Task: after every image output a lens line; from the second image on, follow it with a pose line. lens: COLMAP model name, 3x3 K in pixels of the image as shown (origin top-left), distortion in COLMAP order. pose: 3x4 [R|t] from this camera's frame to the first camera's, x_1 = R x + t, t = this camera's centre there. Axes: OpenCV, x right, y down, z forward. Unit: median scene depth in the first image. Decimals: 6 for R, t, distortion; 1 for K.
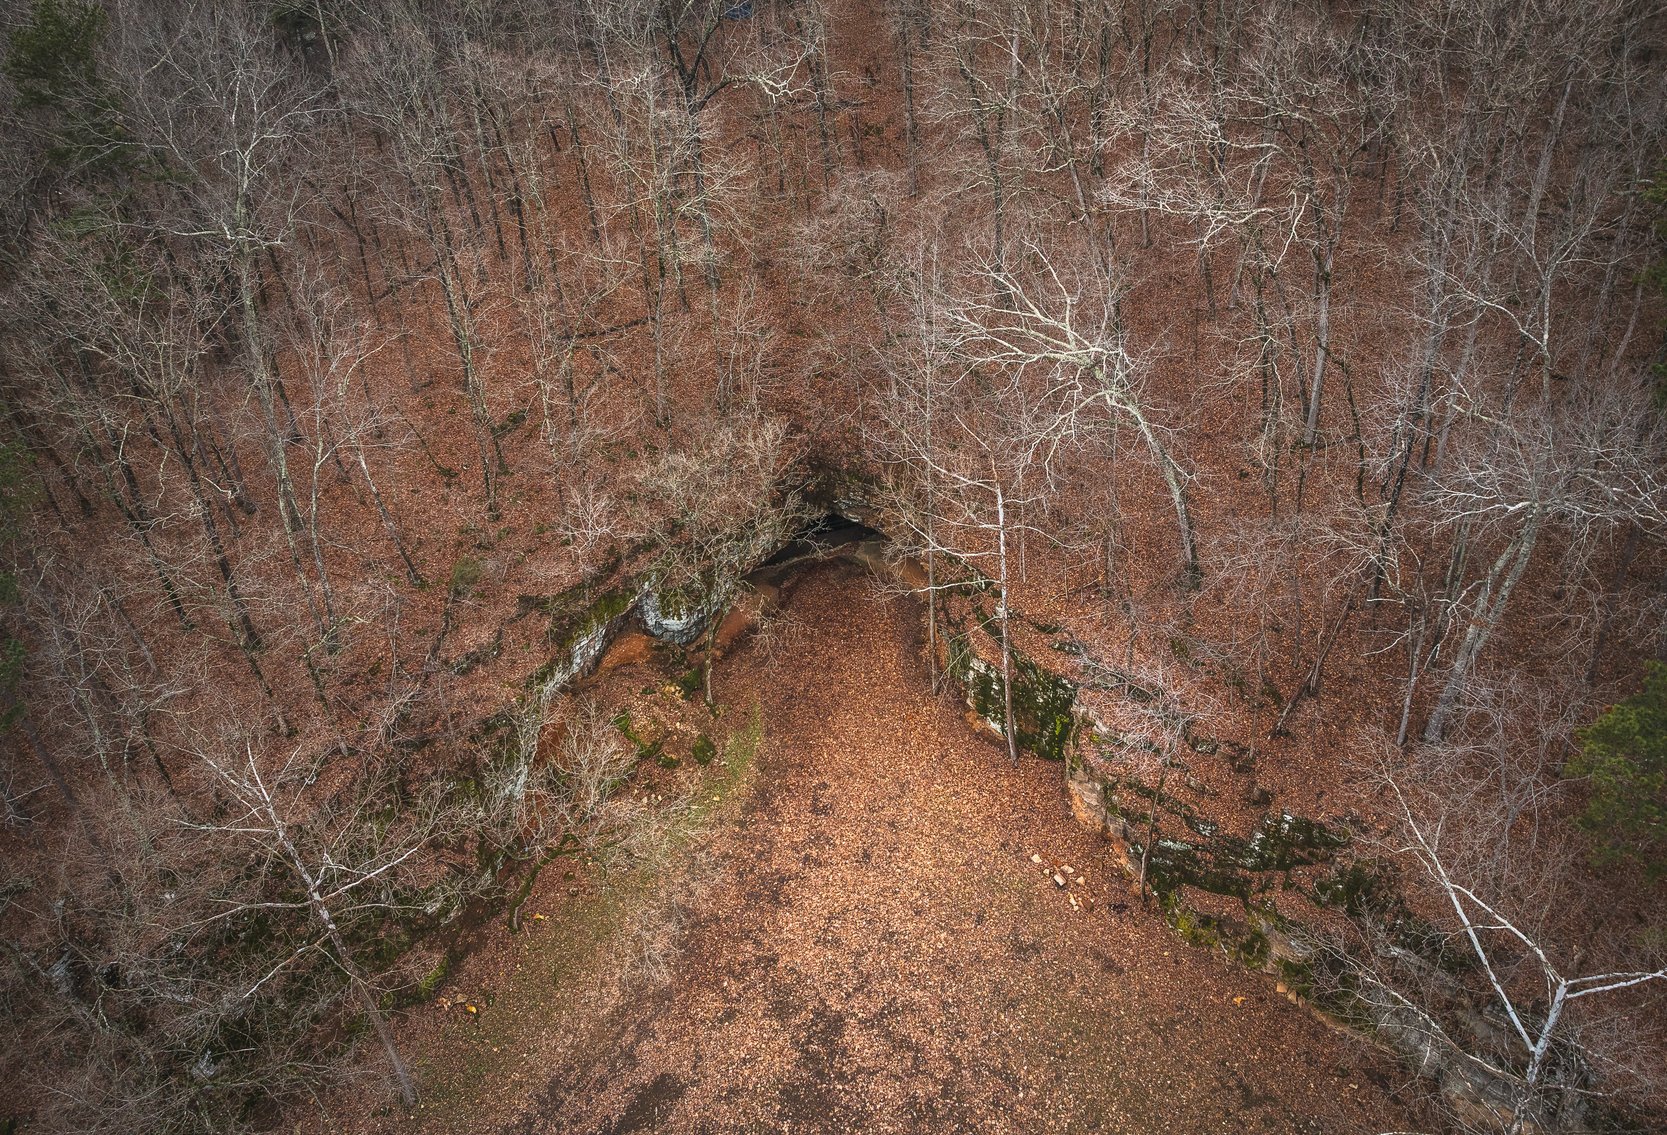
lens RADIAL K [[1252.5, 0, 833.5], [0, 1252.5, 567.5], [0, 0, 1]] dist [-0.048974, -0.000694]
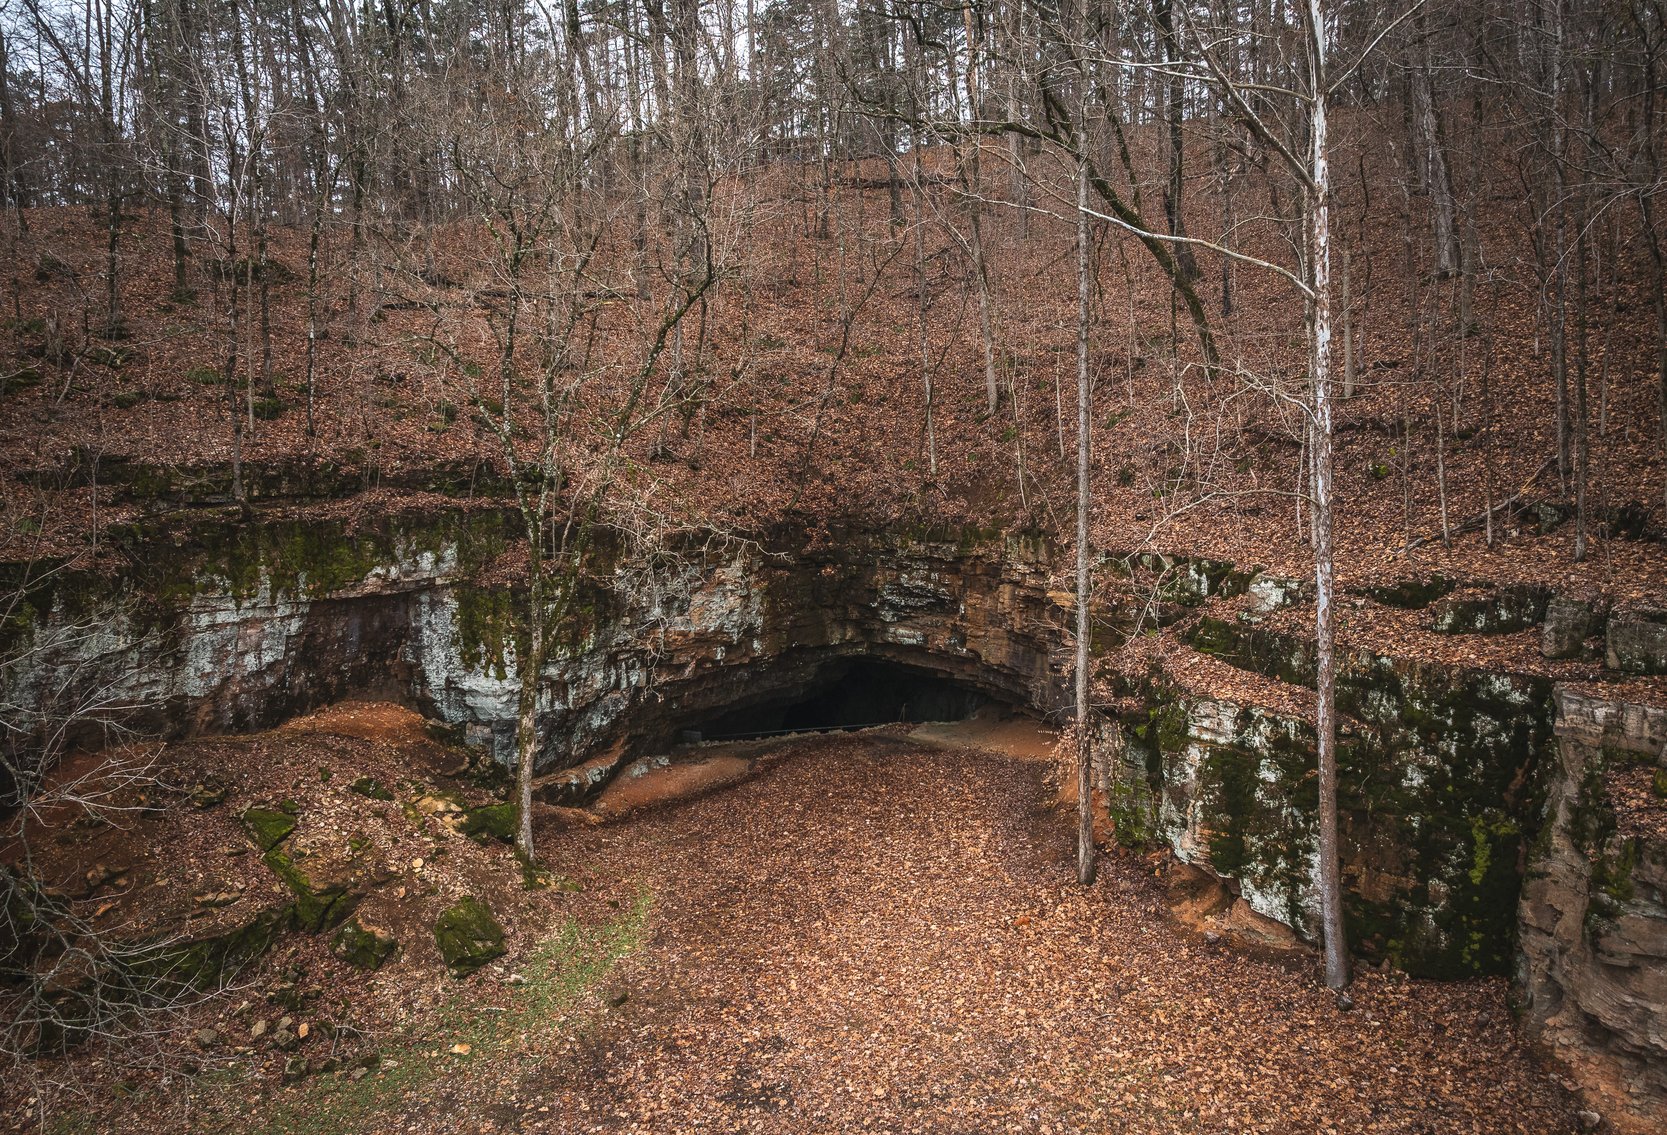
lens RADIAL K [[1252.5, 0, 833.5], [0, 1252.5, 567.5], [0, 0, 1]] dist [-0.048974, -0.000694]
pose [[0.995935, 0.049489, -0.075263, 0.027432], [-0.078561, 0.885997, -0.456987, 0.212066], [0.044067, 0.461042, 0.886283, 0.632028]]
